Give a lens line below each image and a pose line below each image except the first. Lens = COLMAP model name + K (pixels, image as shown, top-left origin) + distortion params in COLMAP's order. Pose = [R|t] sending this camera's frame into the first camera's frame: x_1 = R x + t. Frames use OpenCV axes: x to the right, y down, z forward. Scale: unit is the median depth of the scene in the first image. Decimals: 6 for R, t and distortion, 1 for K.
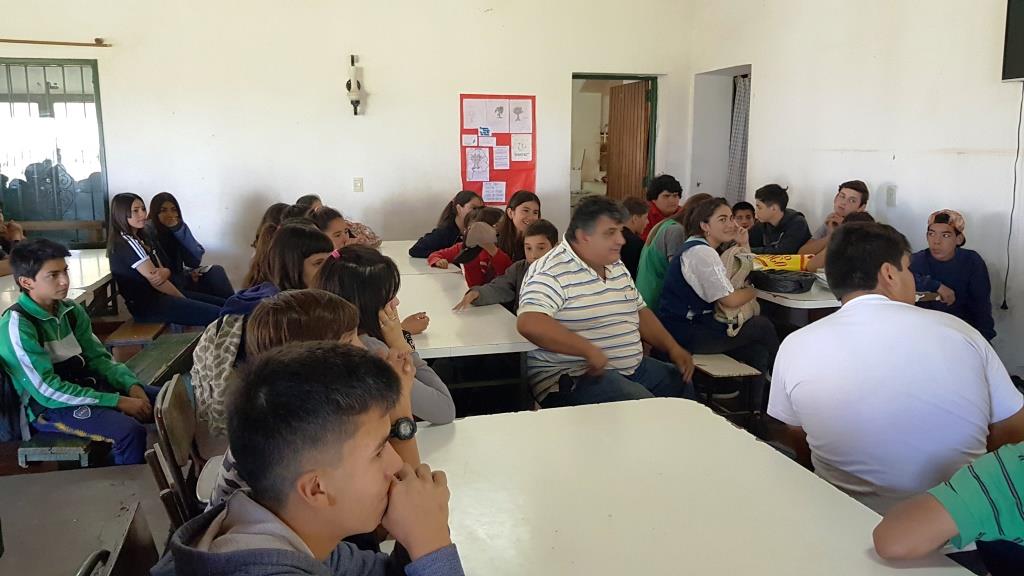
lens RADIAL K [[805.2, 0, 516.5], [0, 805.2, 280.9], [0, 0, 1]] dist [0.066299, -0.125232]
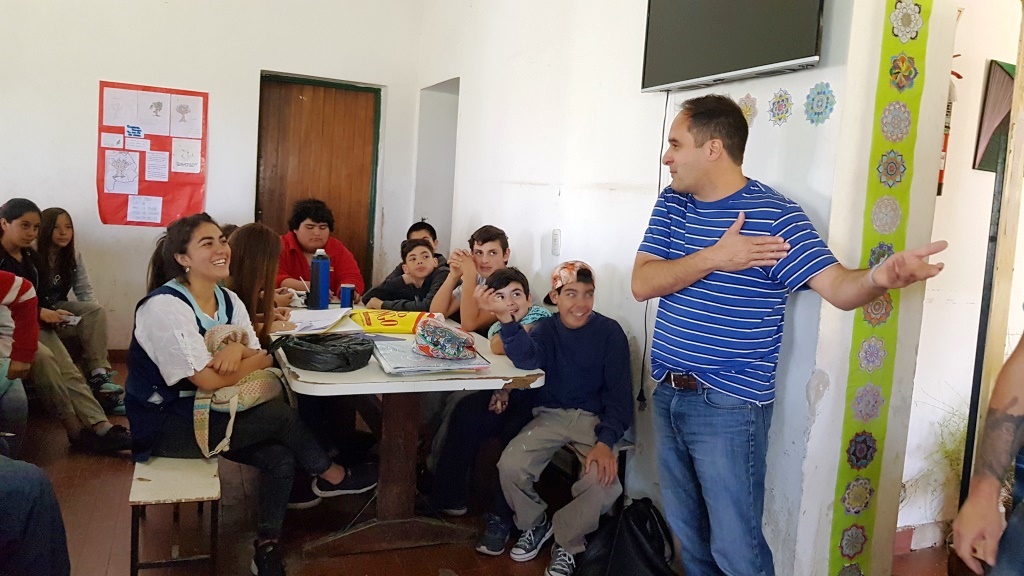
lens RADIAL K [[805.2, 0, 516.5], [0, 805.2, 280.9], [0, 0, 1]] dist [0.066299, -0.125232]
pose [[0.986595, 0.057086, 0.152876, 0.214934], [-0.049759, 0.997441, -0.051335, -0.017975], [-0.155415, 0.043040, 0.986911, 0.169048]]
